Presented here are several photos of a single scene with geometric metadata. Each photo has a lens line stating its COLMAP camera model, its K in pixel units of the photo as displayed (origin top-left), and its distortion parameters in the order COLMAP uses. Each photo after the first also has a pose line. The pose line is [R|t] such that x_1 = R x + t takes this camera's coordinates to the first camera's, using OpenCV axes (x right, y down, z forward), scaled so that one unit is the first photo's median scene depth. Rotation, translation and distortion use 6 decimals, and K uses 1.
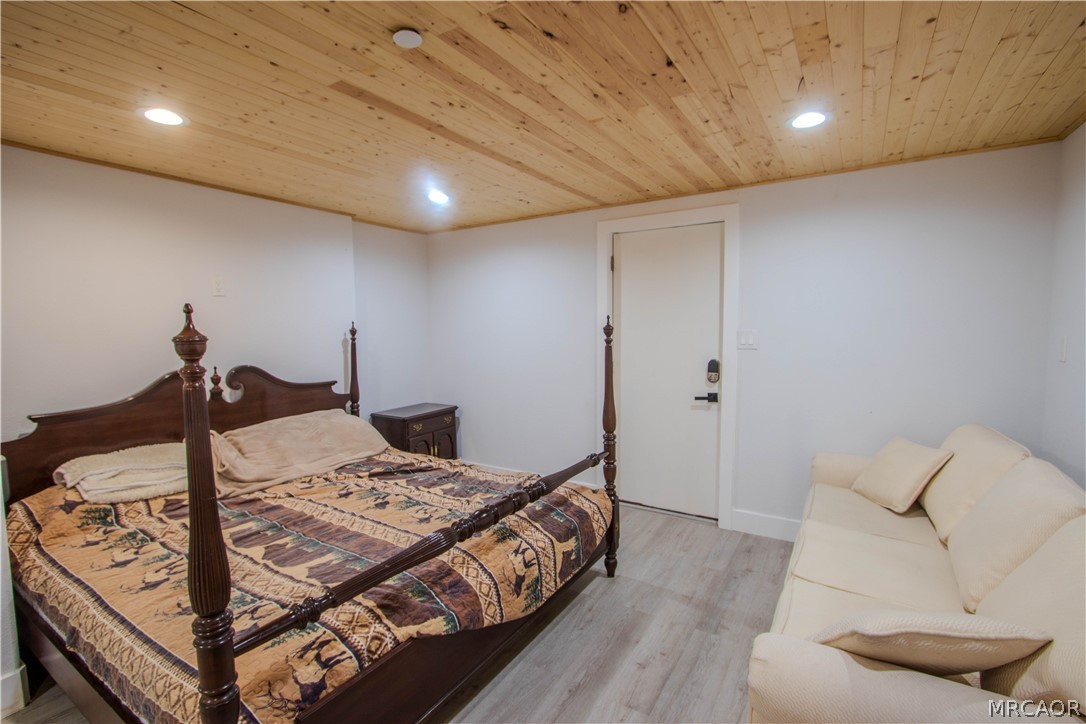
lens RADIAL K [[498.5, 0, 533.3], [0, 498.5, 365.5], [0, 0, 1]] dist [-0.017979, 0.003090]
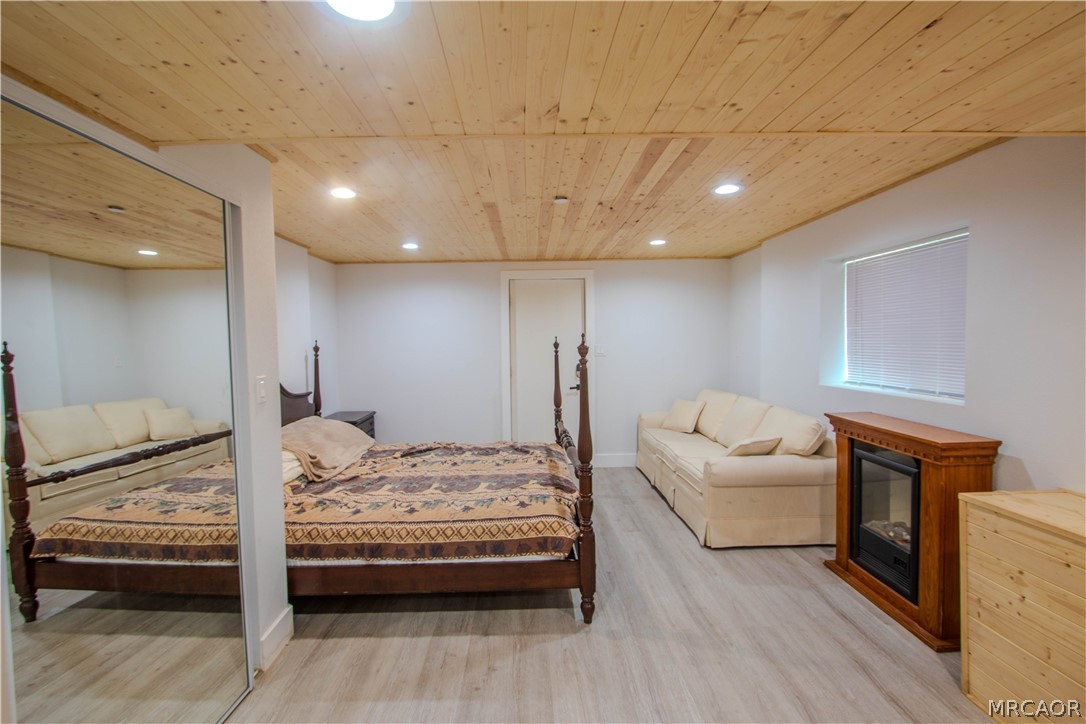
lens RADIAL K [[498.5, 0, 535.6], [0, 498.5, 362.3], [0, 0, 1]] dist [-0.017979, 0.003090]
pose [[0.831724, -0.025713, 0.554593, -0.886940], [0.049313, 0.998400, -0.027665, 0.030700], [-0.552995, 0.050358, 0.831661, -0.360044]]
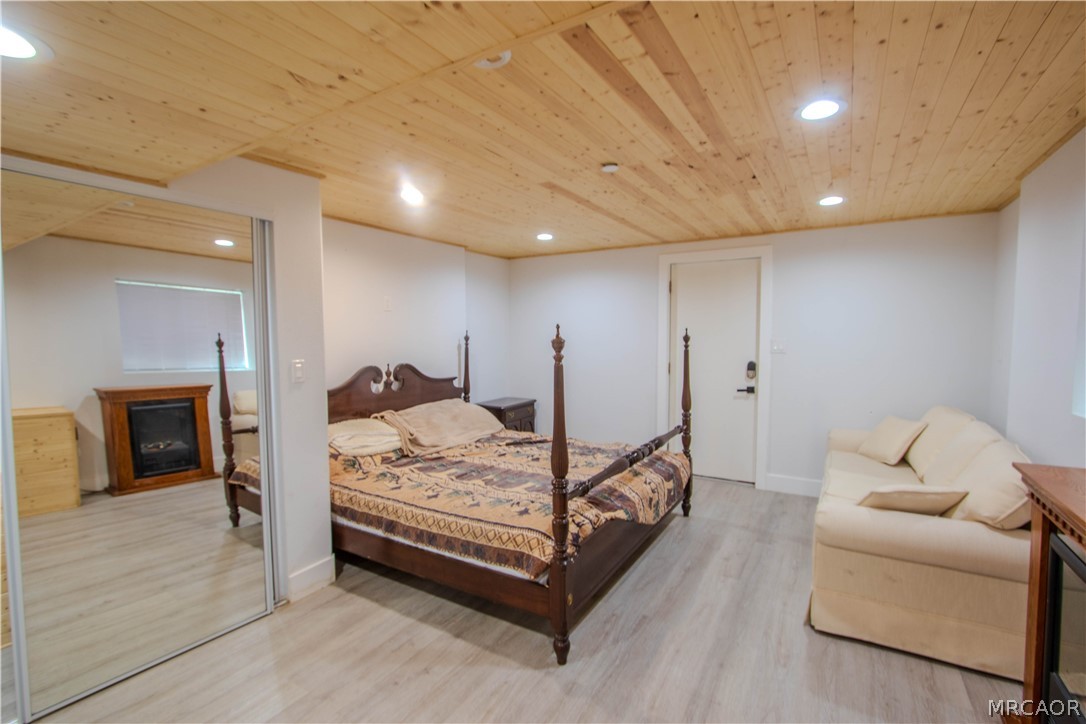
lens RADIAL K [[498.5, 0, 534.7], [0, 498.5, 365.3], [0, 0, 1]] dist [-0.017979, 0.003090]
pose [[0.999823, 0.005131, 0.018122, -0.324455], [-0.004834, 0.999854, -0.016371, 0.031926], [-0.018203, 0.016280, 0.999702, -0.423480]]
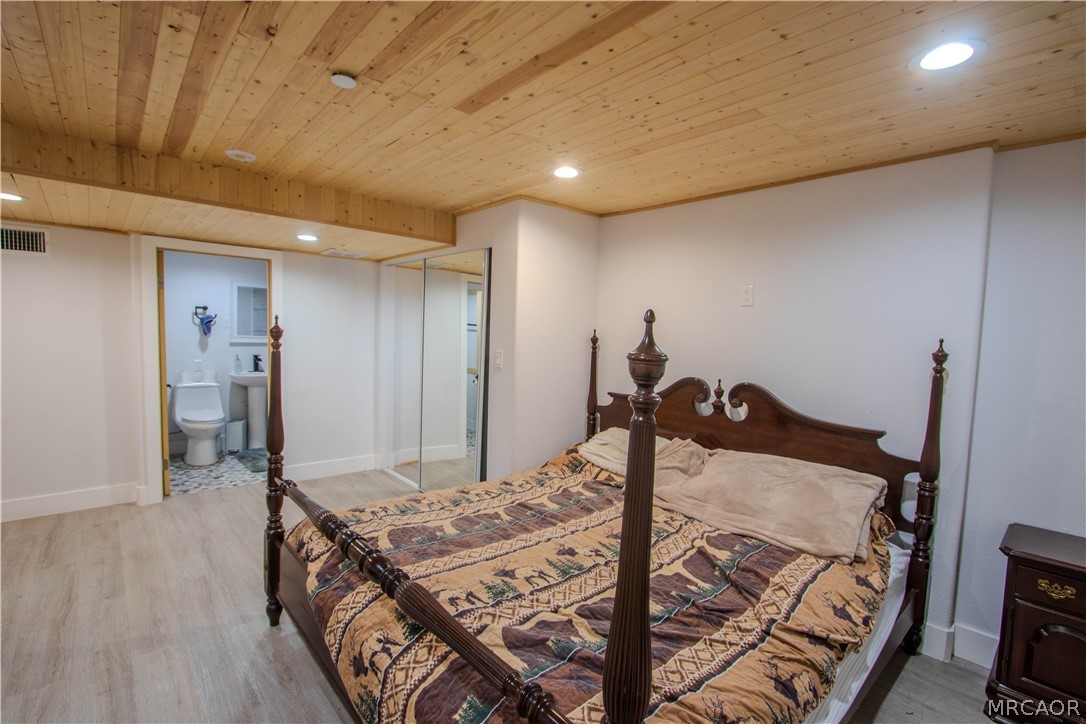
lens RADIAL K [[498.5, 0, 533.6], [0, 498.5, 363.7], [0, 0, 1]] dist [-0.017979, 0.003090]
pose [[-0.278190, 0.060892, -0.958594, 0.464783], [-0.109677, 0.989448, 0.094681, -0.095492], [0.954244, 0.131475, -0.268576, 1.088545]]
